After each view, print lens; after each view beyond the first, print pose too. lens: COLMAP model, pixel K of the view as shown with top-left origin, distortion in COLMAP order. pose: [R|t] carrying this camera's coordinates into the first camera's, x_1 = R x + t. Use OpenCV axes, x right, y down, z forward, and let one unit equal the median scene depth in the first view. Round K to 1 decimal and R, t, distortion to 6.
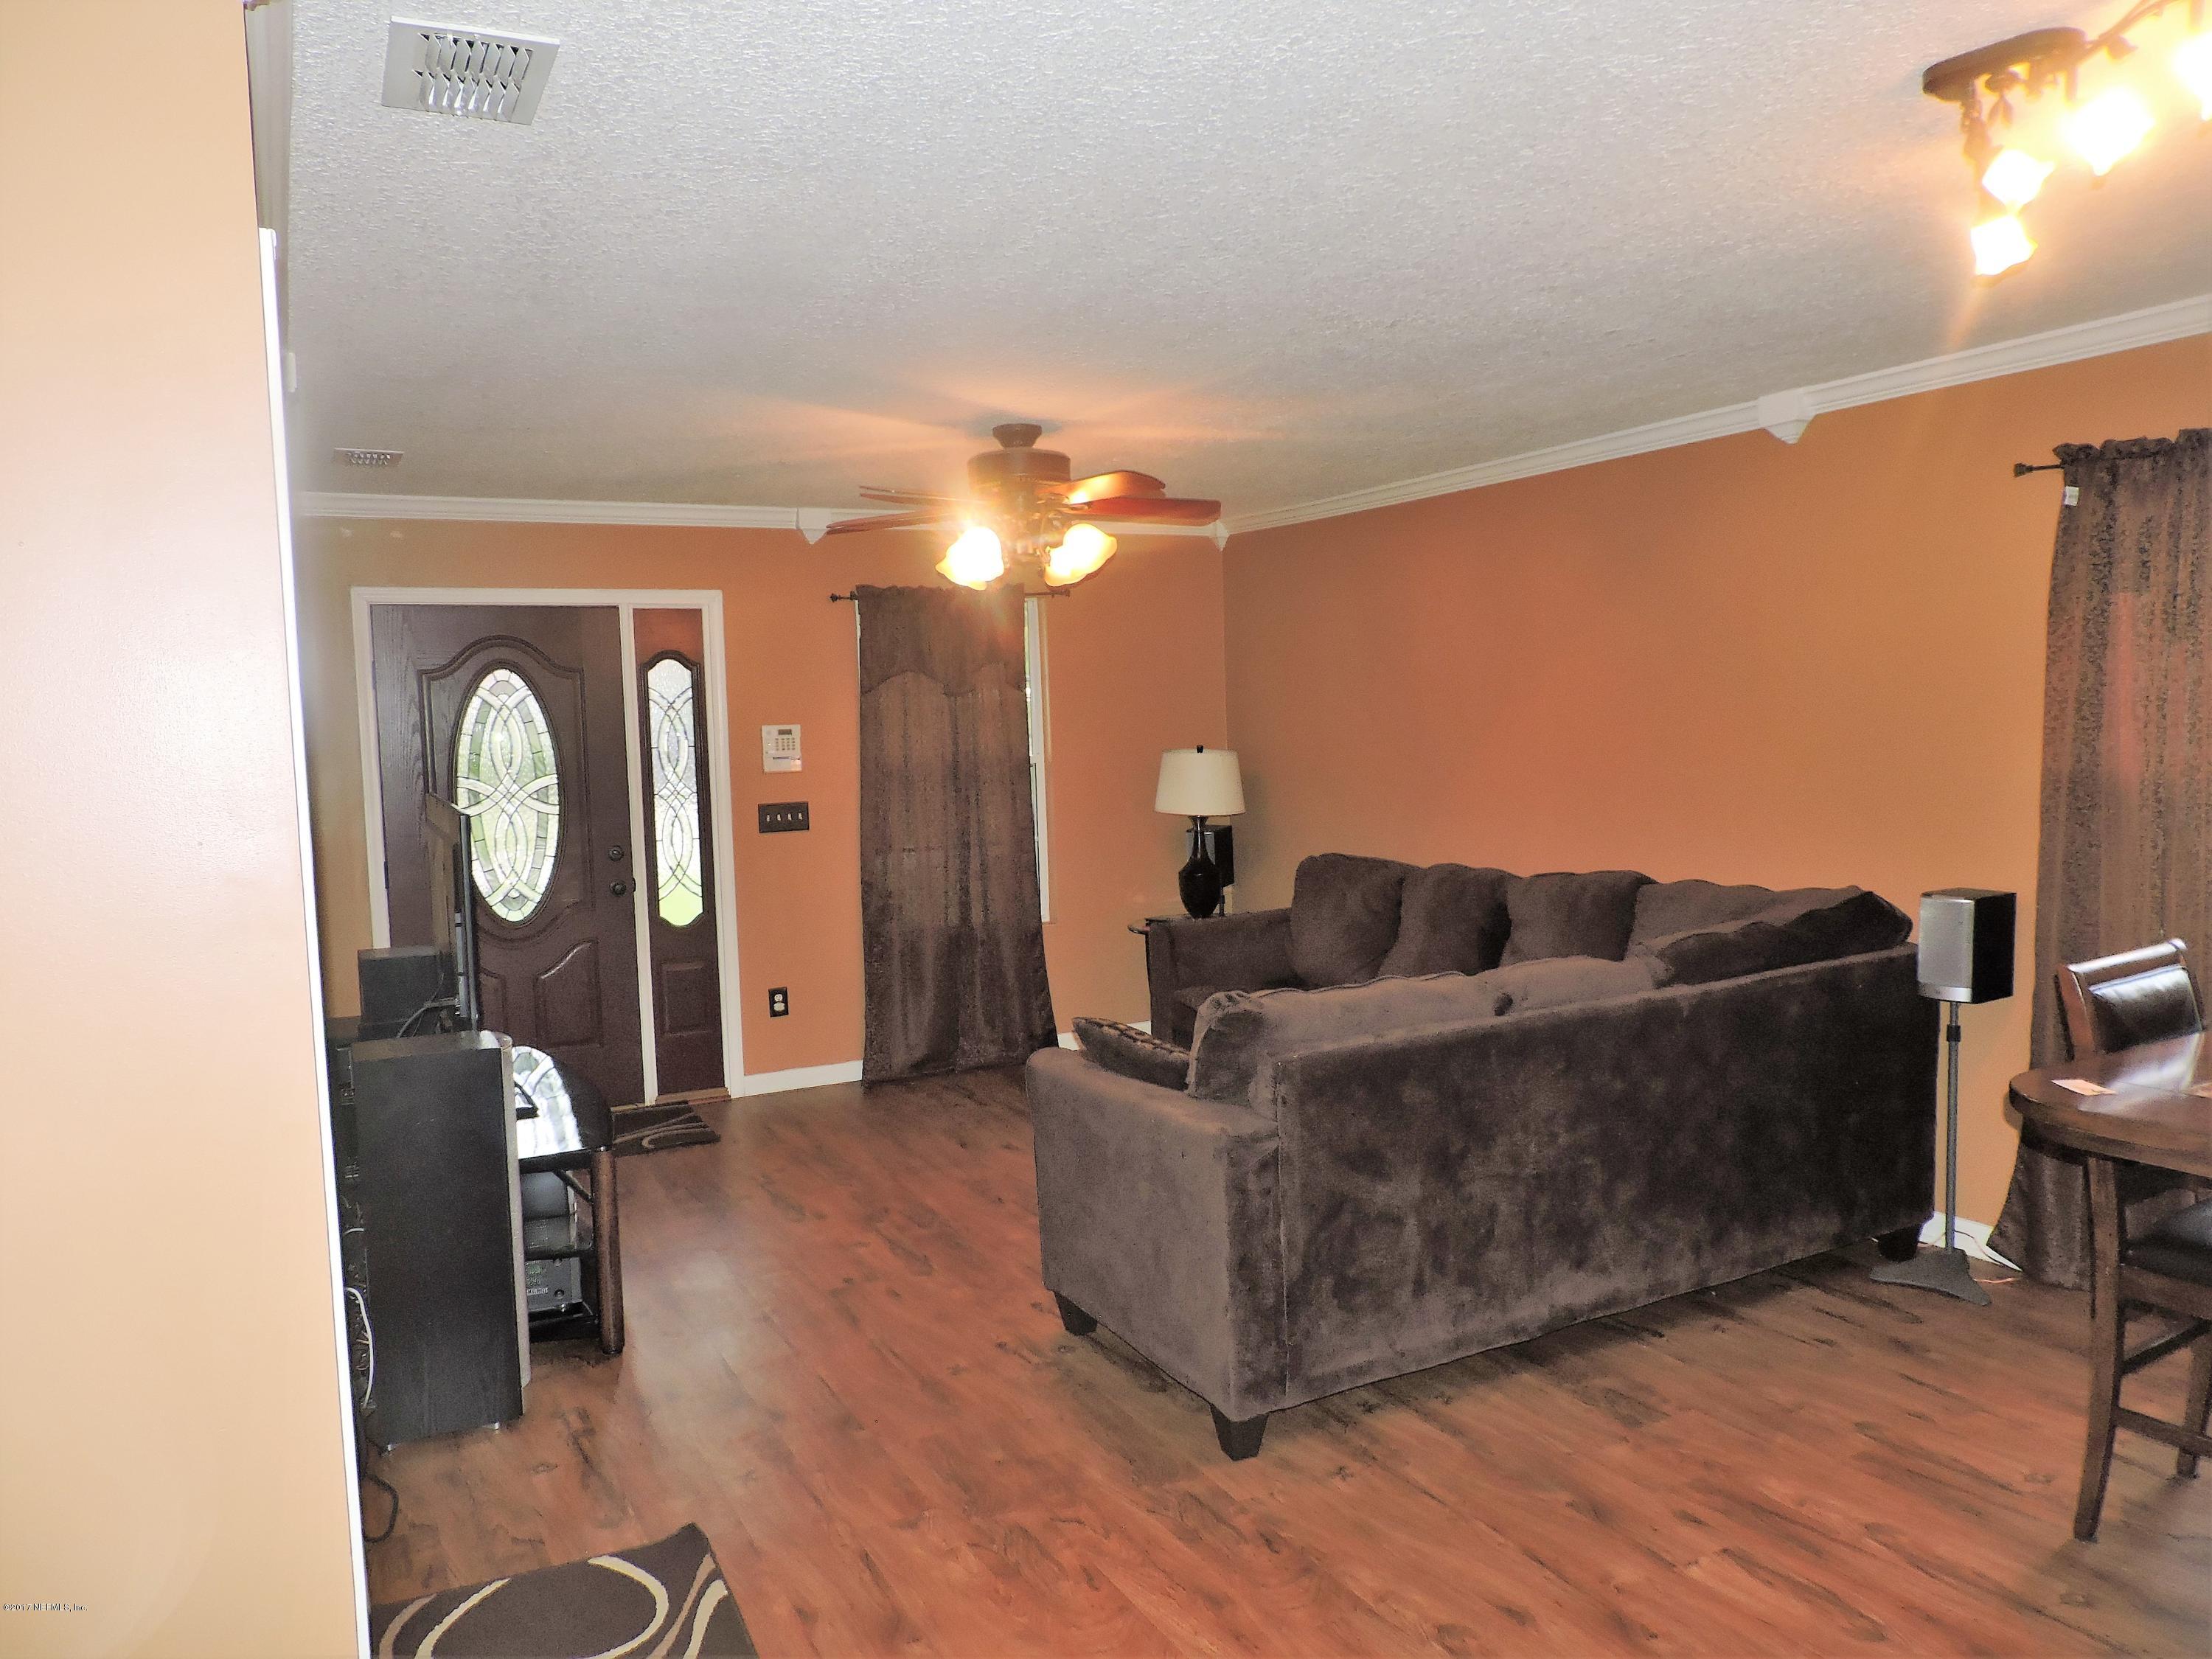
lens RADIAL K [[1557.1, 0, 1103.0], [0, 1557.1, 827.1], [0, 0, 1]] dist [-0.018878, 0.003508]
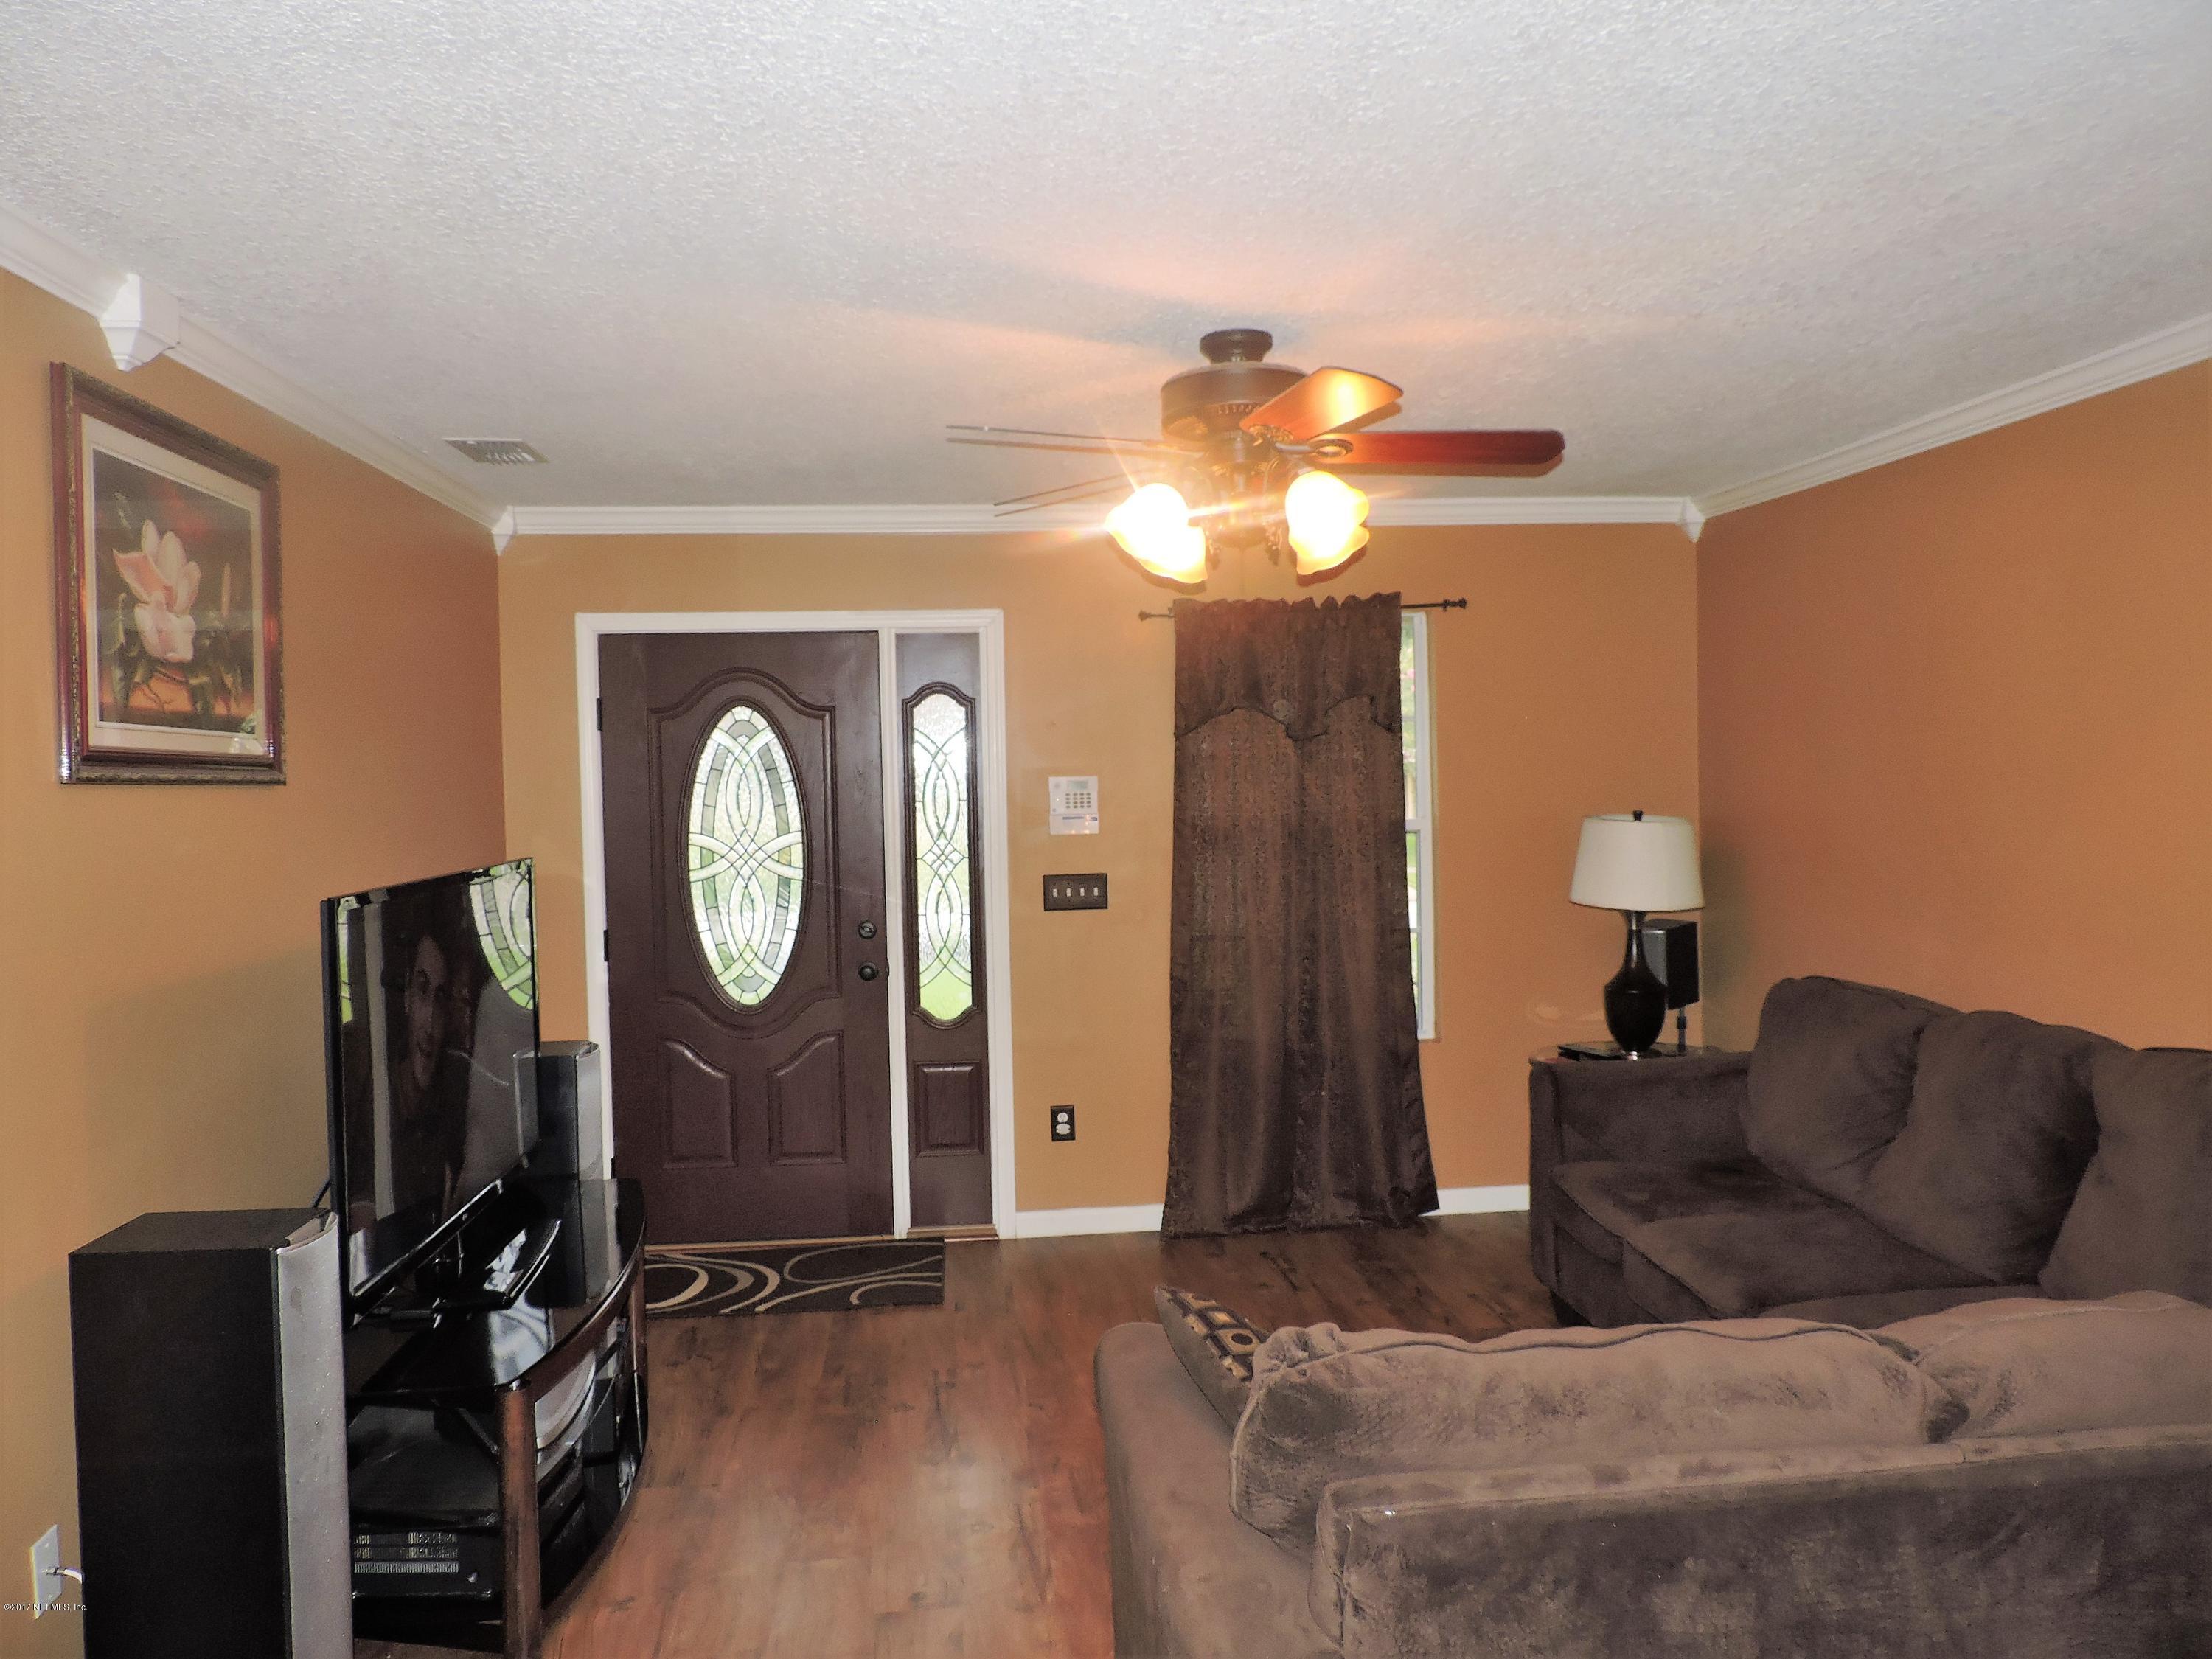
lens RADIAL K [[1557.1, 0, 1115.5], [0, 1557.1, 836.6], [0, 0, 1]] dist [-0.018878, 0.003508]
pose [[0.931610, 0.024299, -0.362646, 0.105323], [-0.033133, 0.999286, -0.018160, -0.021088], [0.361945, 0.028934, 0.931750, 0.269506]]
